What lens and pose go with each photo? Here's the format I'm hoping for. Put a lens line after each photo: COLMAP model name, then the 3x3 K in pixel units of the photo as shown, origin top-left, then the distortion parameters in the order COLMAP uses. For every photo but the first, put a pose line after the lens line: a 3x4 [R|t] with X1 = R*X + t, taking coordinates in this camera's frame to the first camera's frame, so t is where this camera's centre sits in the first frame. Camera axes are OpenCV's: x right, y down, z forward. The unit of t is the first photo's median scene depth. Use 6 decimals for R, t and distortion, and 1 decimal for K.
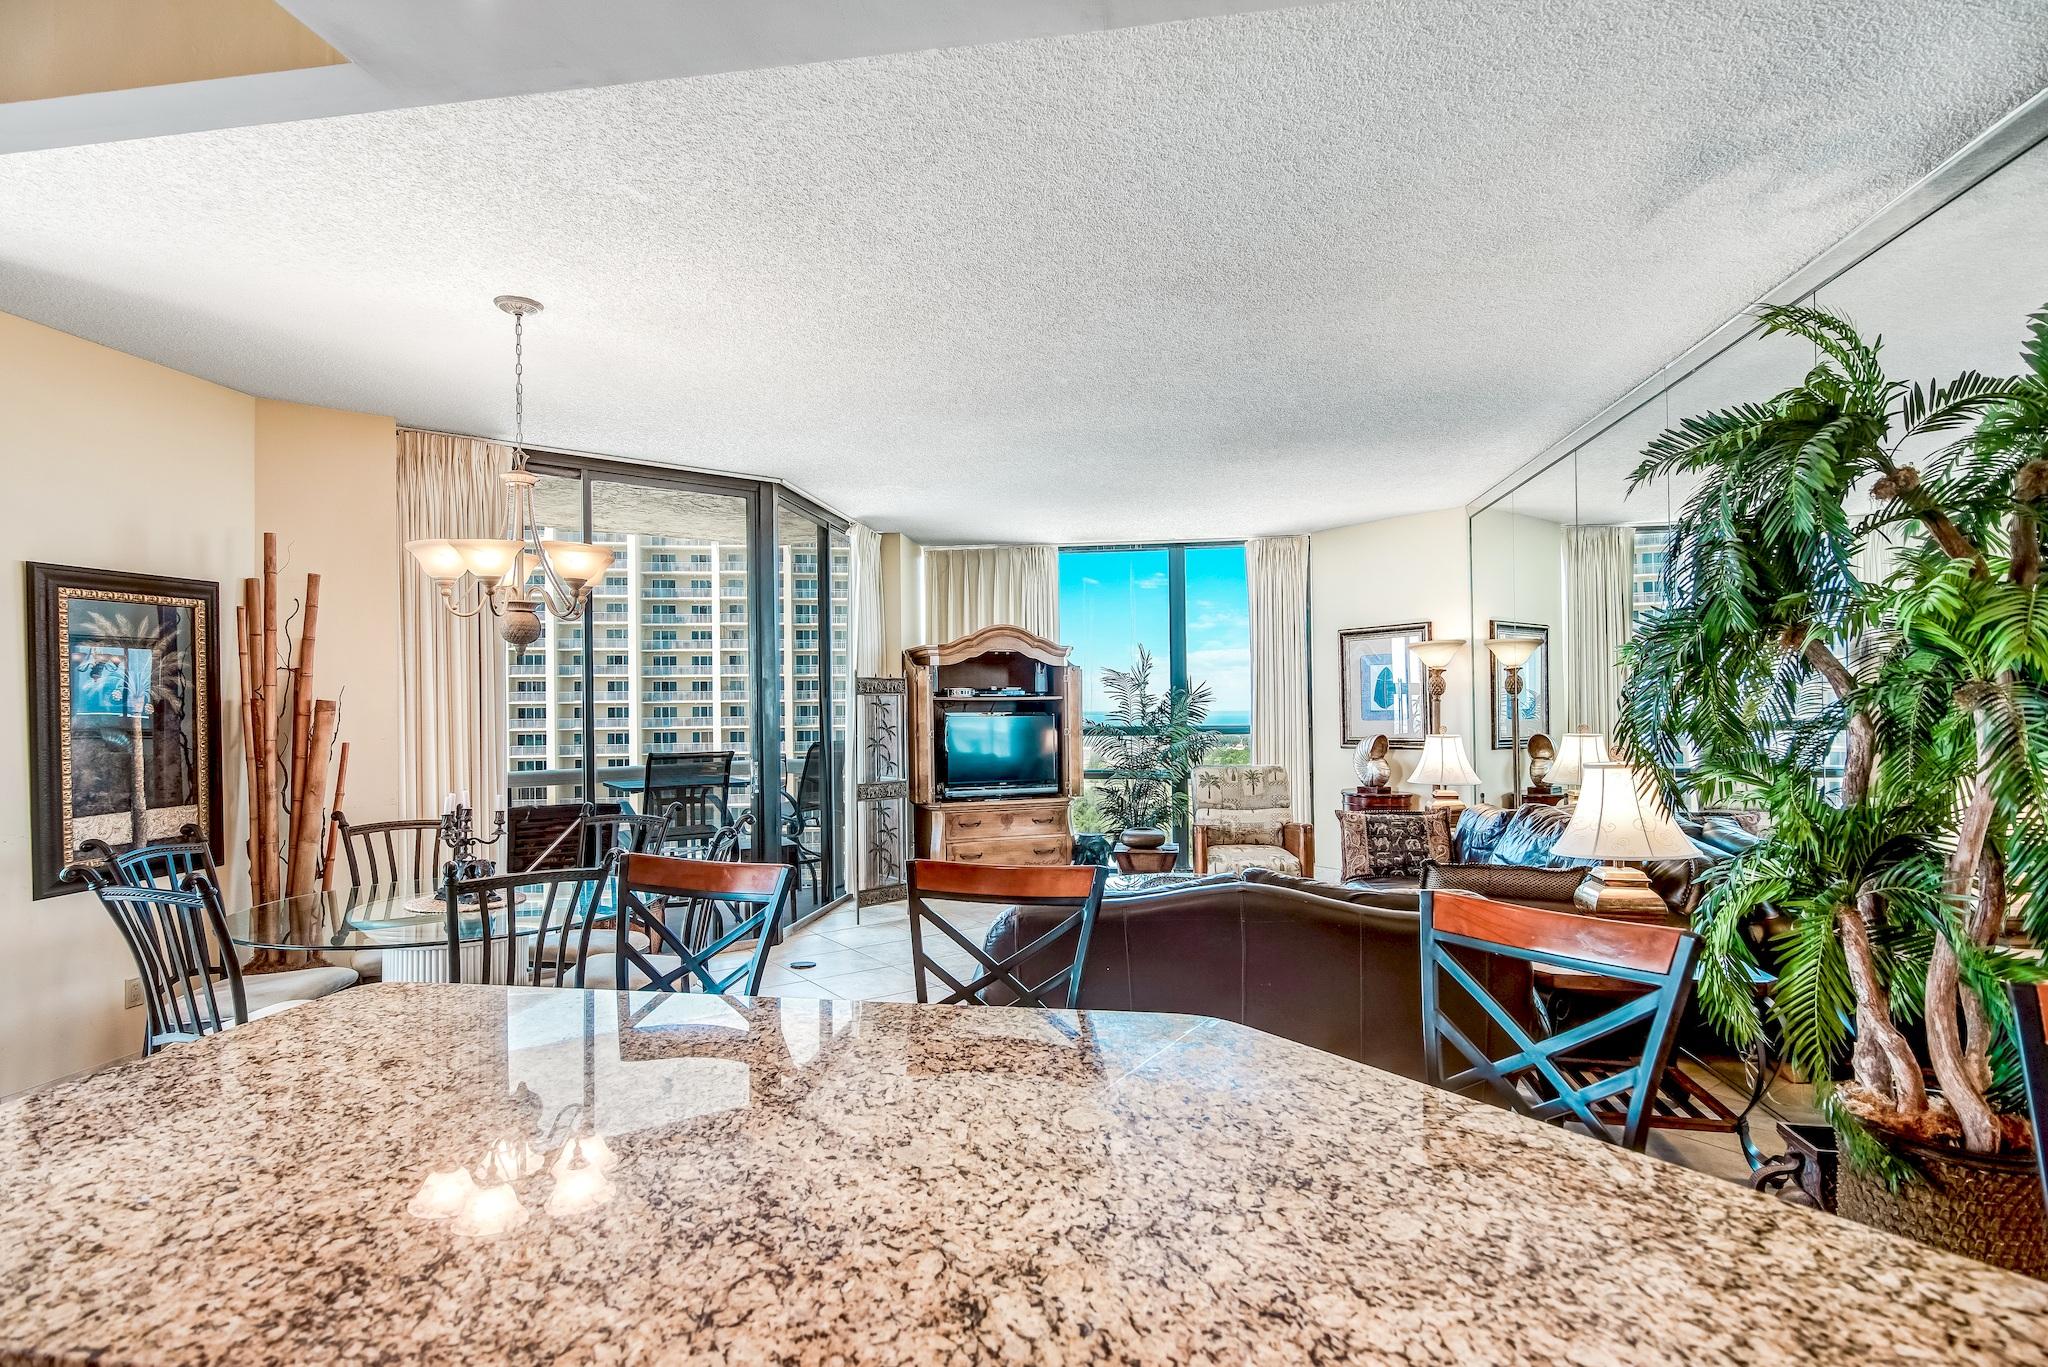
lens RADIAL K [[1023.7, 0, 1040.0], [0, 1023.7, 705.1], [0, 0, 1]] dist [-0.002556, -0.000138]
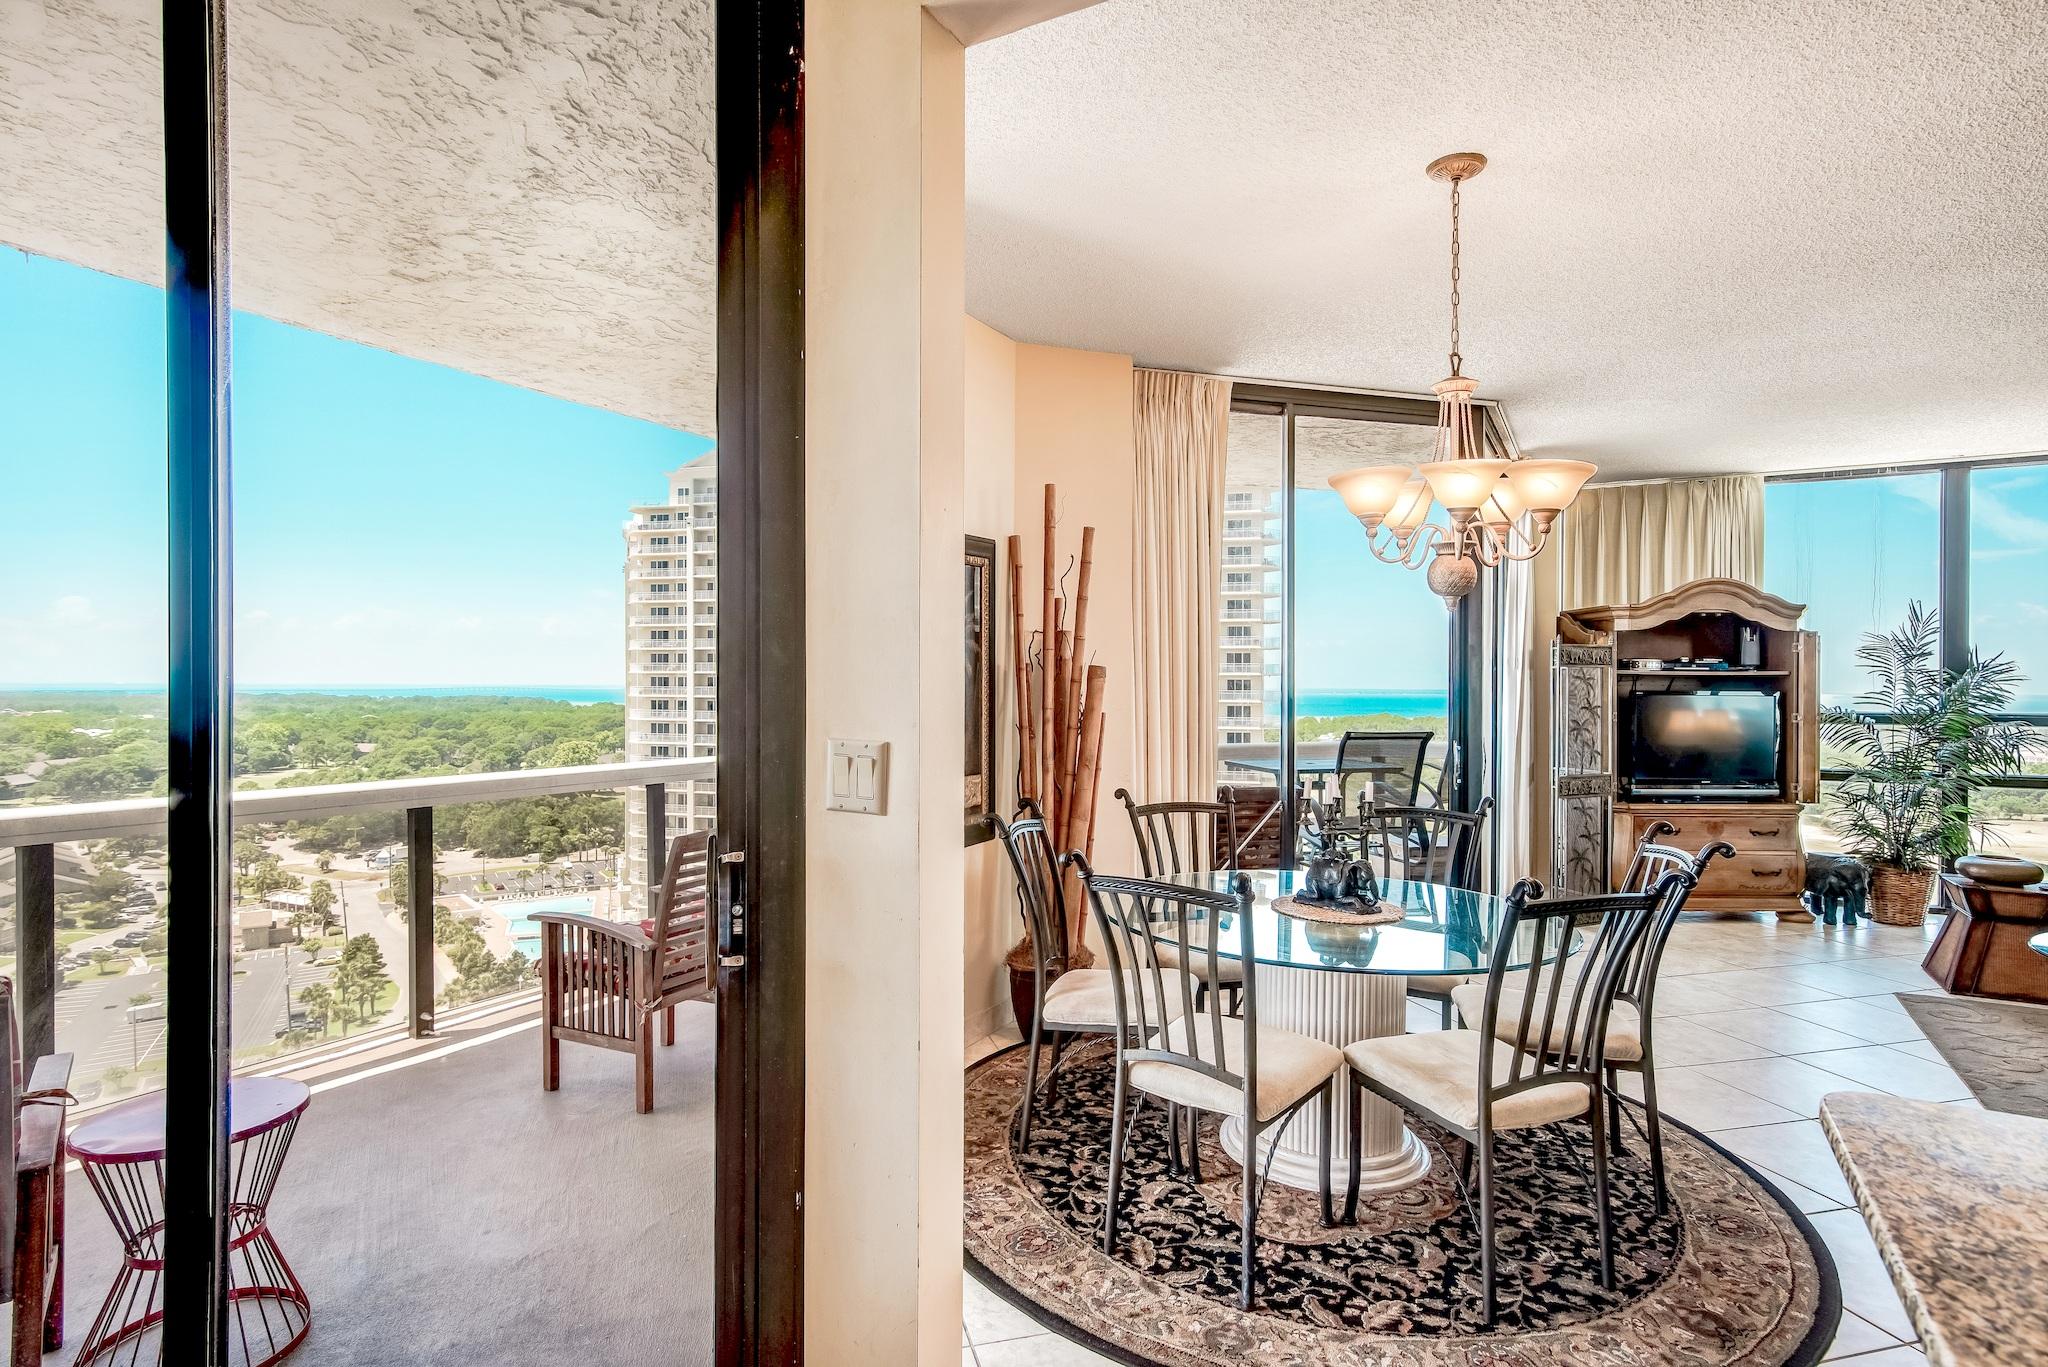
lens RADIAL K [[1076.8, 0, 1034.5], [0, 1076.8, 680.6], [0, 0, 1]] dist [-0.008084, 0.000889]
pose [[0.934825, 0.013890, -0.354838, -0.263964], [-0.013479, 0.999903, 0.003629, 0.004204], [0.354854, 0.001390, 0.934921, 0.054944]]
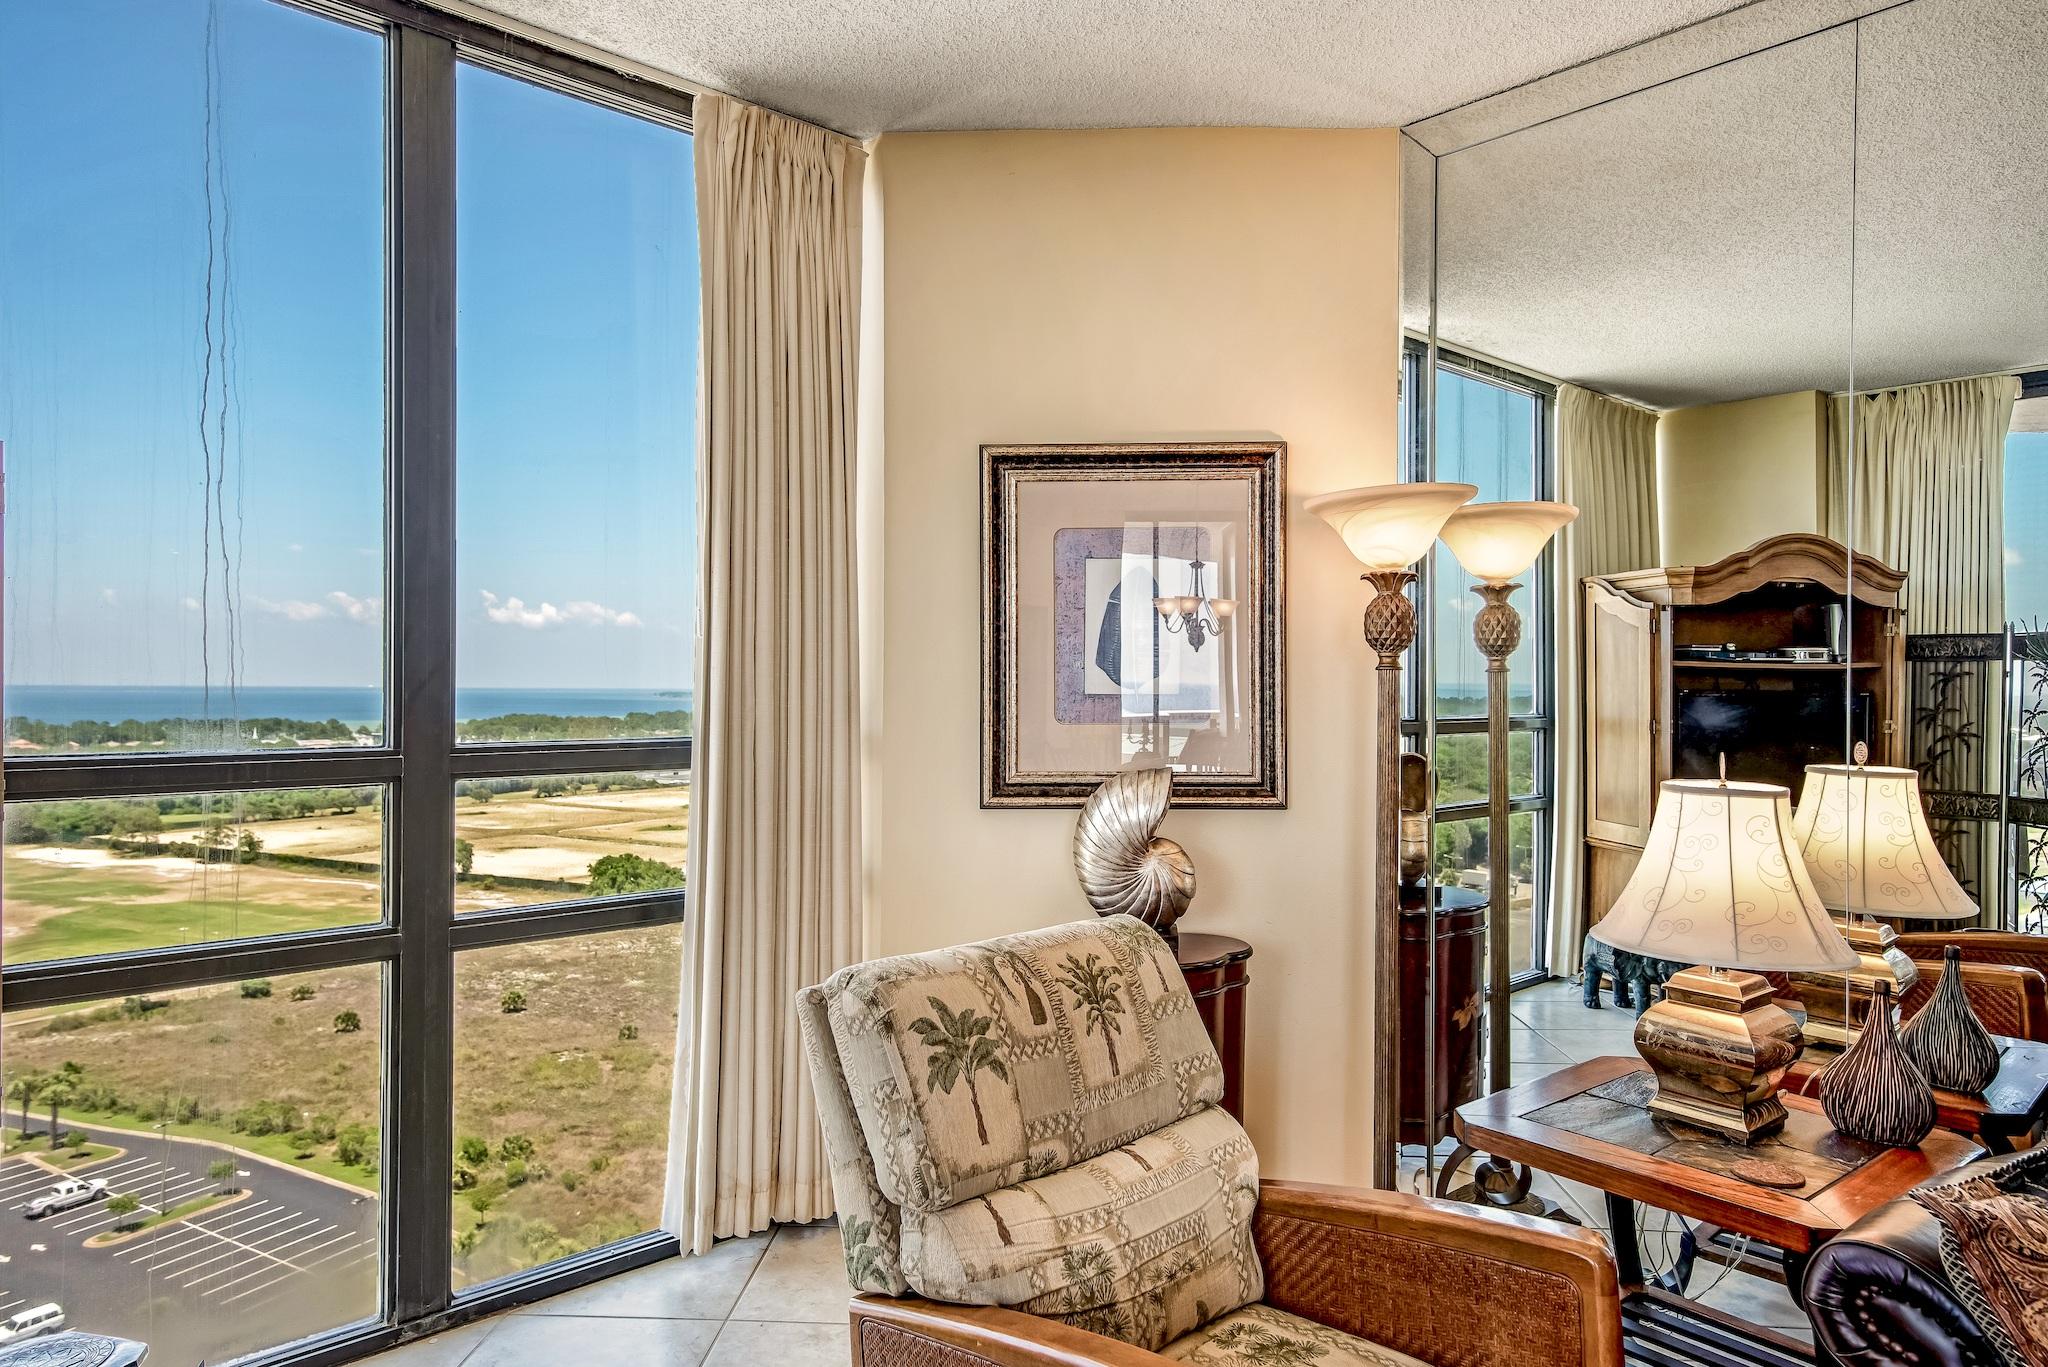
lens RADIAL K [[1292.0, 0, 1038.8], [0, 1292.0, 700.1], [0, 0, 1]] dist [0.018584, -0.000369]
pose [[0.635509, 0.006652, 0.772065, -0.018135], [-0.015785, 0.999866, 0.004379, 0.006246], [-0.771932, -0.014970, 0.635529, 0.846877]]
